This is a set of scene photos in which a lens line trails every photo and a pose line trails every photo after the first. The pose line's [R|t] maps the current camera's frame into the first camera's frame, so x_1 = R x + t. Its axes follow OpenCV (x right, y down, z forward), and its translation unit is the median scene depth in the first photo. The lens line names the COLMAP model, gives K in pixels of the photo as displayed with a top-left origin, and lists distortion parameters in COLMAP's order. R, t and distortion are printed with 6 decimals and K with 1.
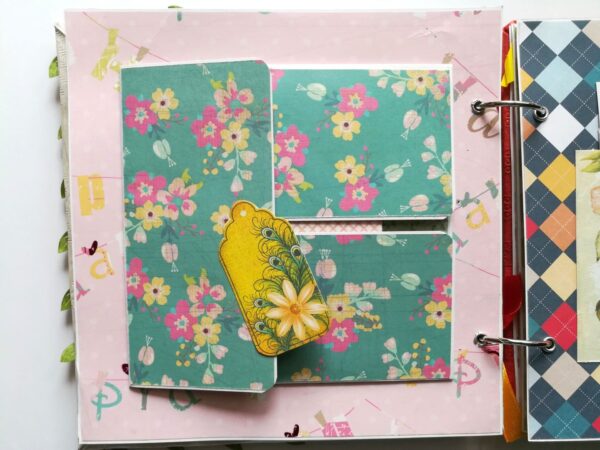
lens RADIAL K [[505.5, 0, 288.5], [0, 505.5, 234.7], [0, 0, 1]] dist [-0.076472, 0.078176]
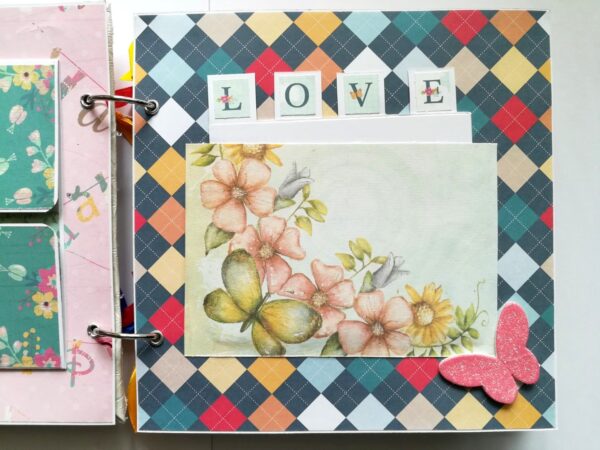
lens RADIAL K [[505.5, 0, 300.5], [0, 505.5, 231.0], [0, 0, 1]] dist [-0.076472, 0.078176]
pose [[0.999685, 0.011650, -0.022245, 0.834081], [-0.011351, 0.999845, 0.013490, -0.011572], [0.022399, -0.013233, 0.999662, -0.002413]]
